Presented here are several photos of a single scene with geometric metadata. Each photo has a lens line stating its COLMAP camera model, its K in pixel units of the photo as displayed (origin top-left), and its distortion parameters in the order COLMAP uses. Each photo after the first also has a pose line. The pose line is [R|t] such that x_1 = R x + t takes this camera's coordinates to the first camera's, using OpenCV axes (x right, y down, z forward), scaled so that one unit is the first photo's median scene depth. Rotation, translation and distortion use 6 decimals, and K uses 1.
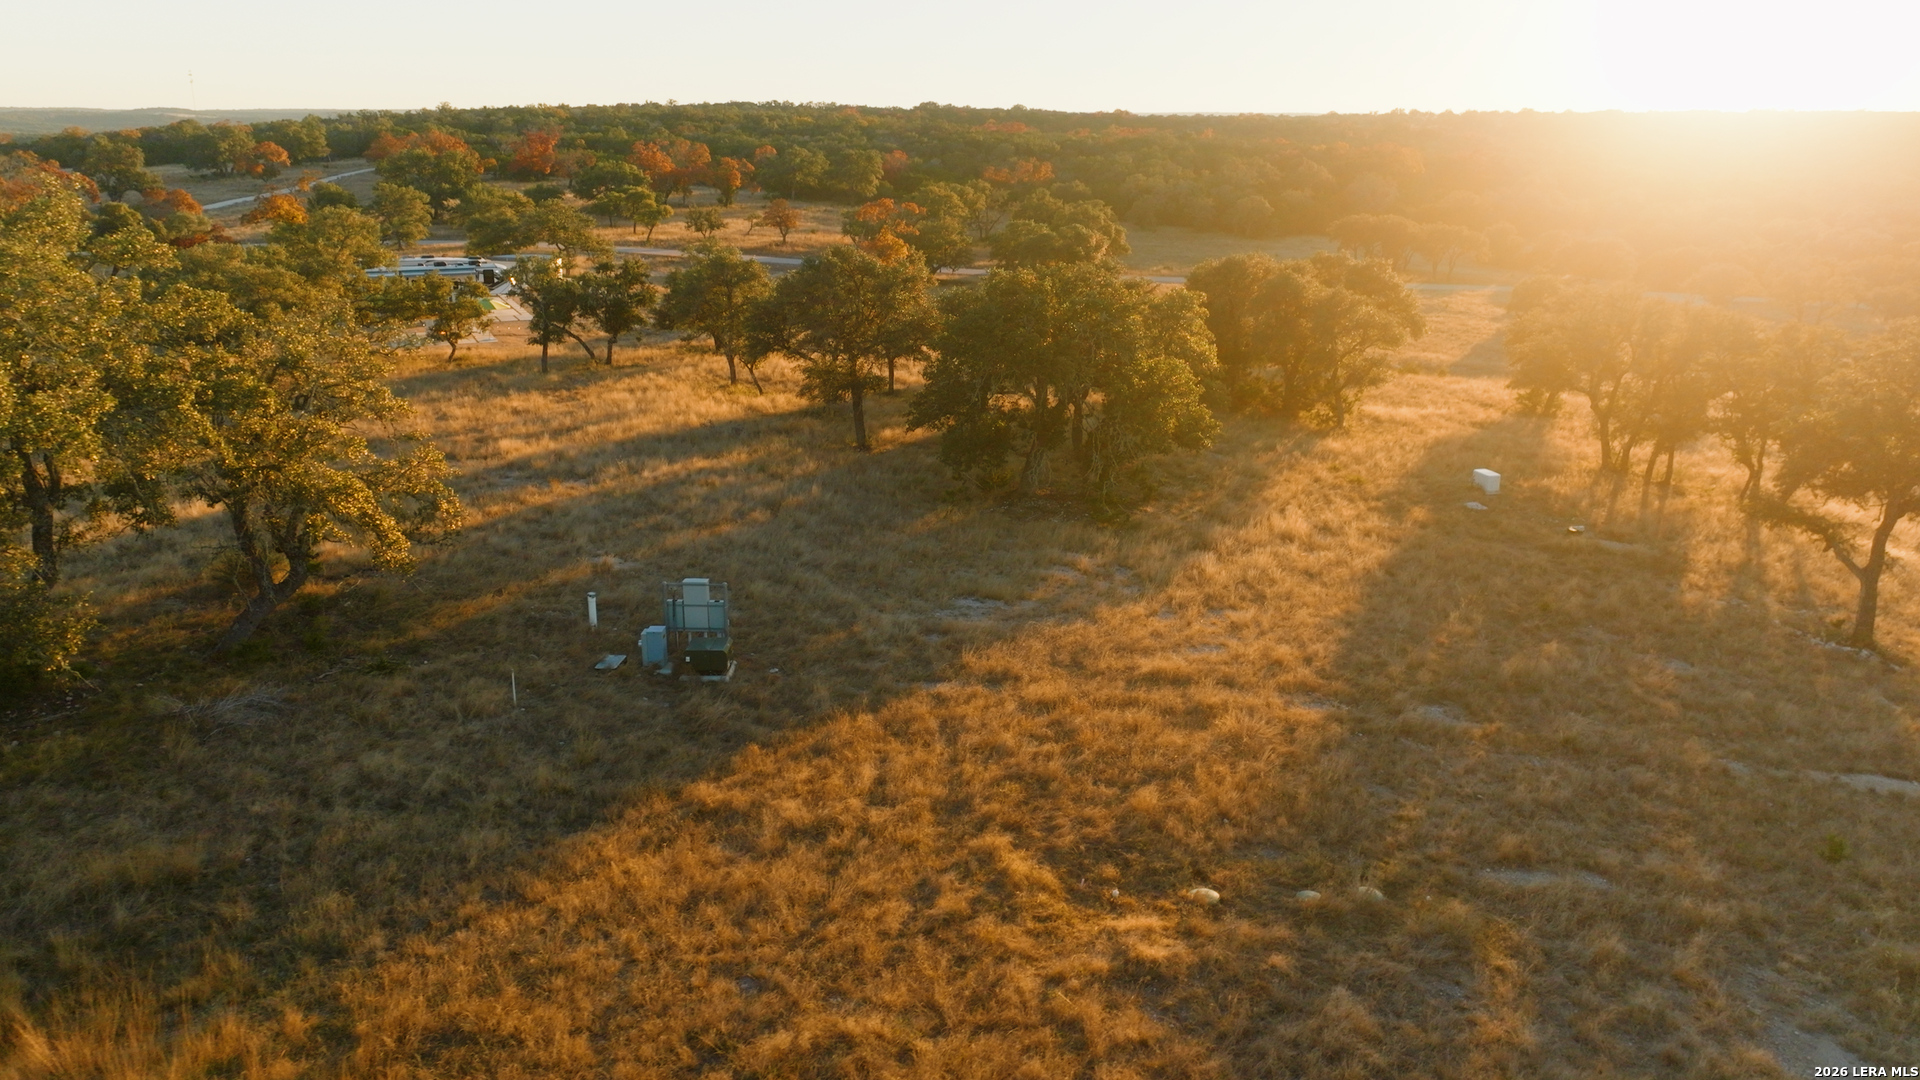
lens RADIAL K [[1434.1, 0, 962.5], [0, 1434.1, 540.9], [0, 0, 1]] dist [0.003683, 0.001385]
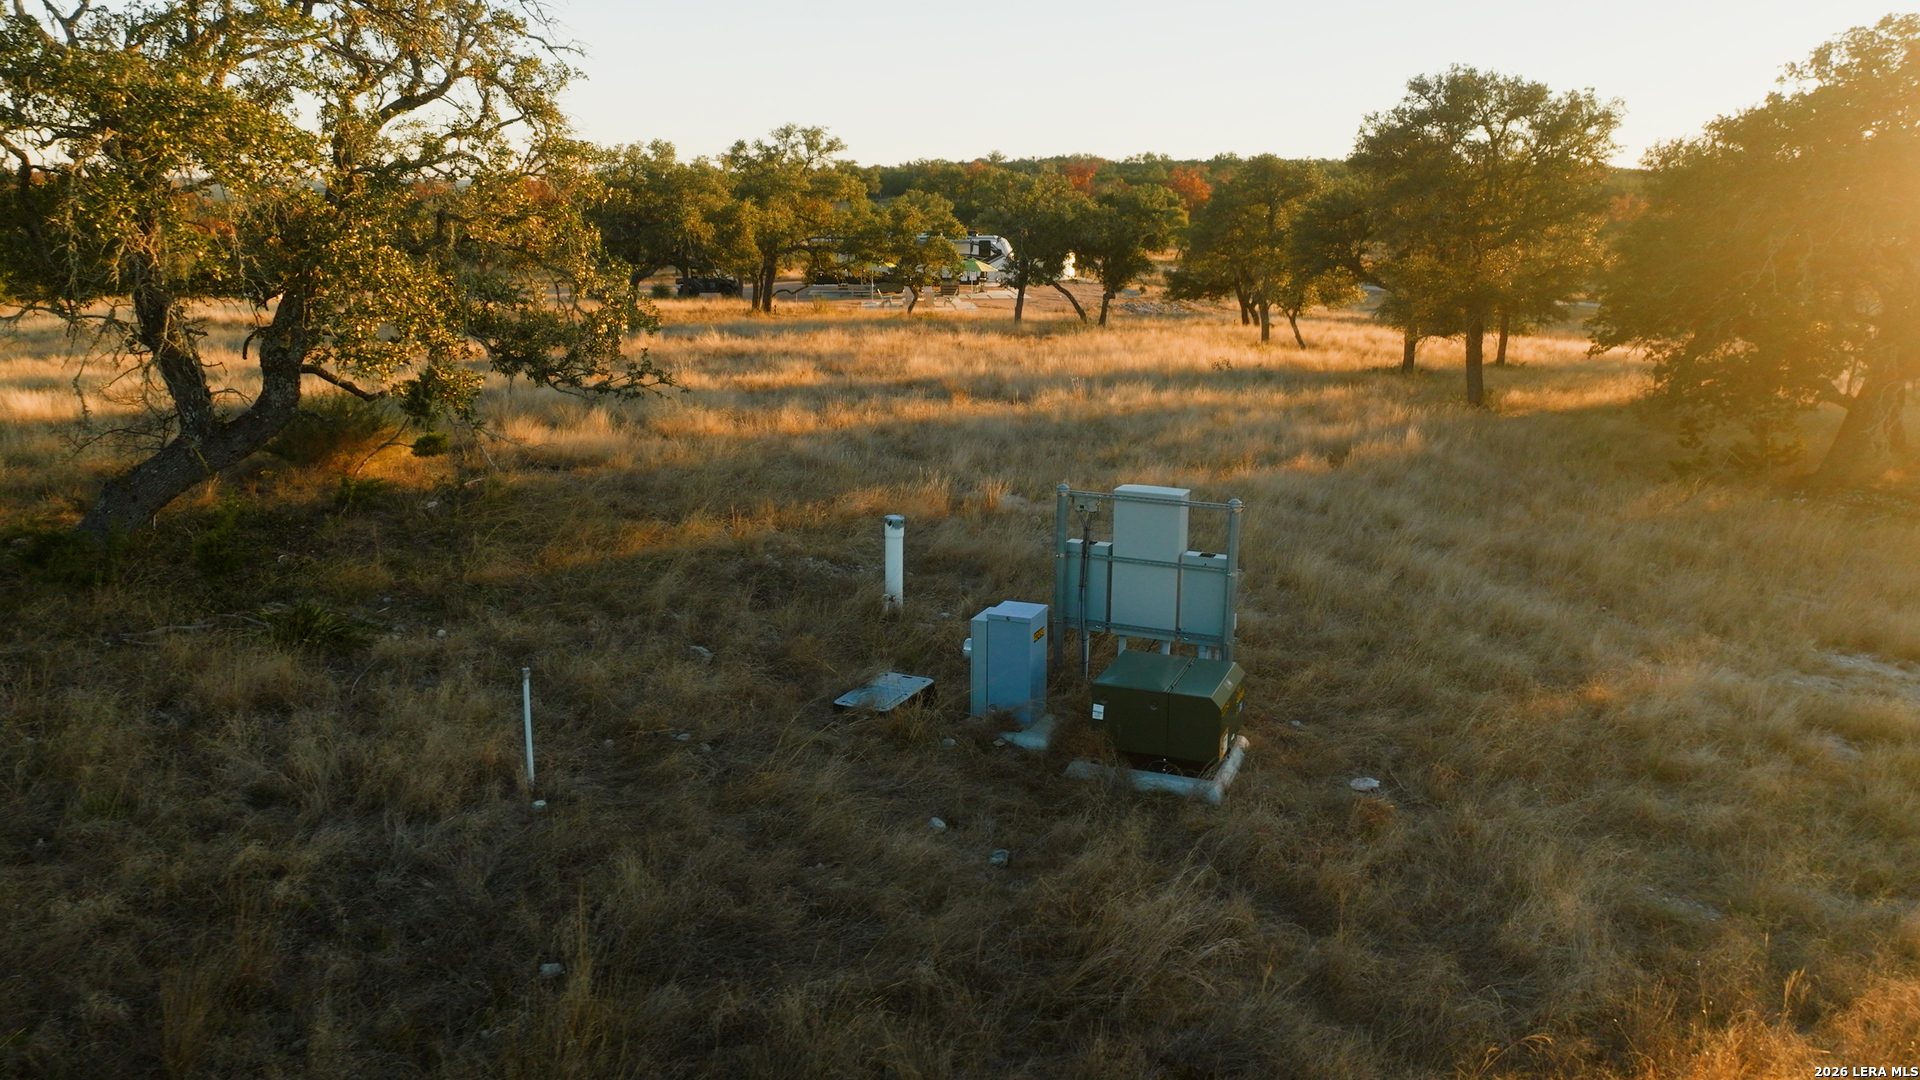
lens RADIAL K [[1434.1, 0, 962.4], [0, 1434.1, 538.8], [0, 0, 1]] dist [0.003683, 0.001385]
pose [[0.935399, 0.086731, -0.342793, -0.103272], [-0.103673, 0.994116, -0.031375, 0.051942], [0.338055, 0.064886, 0.938887, 0.623368]]
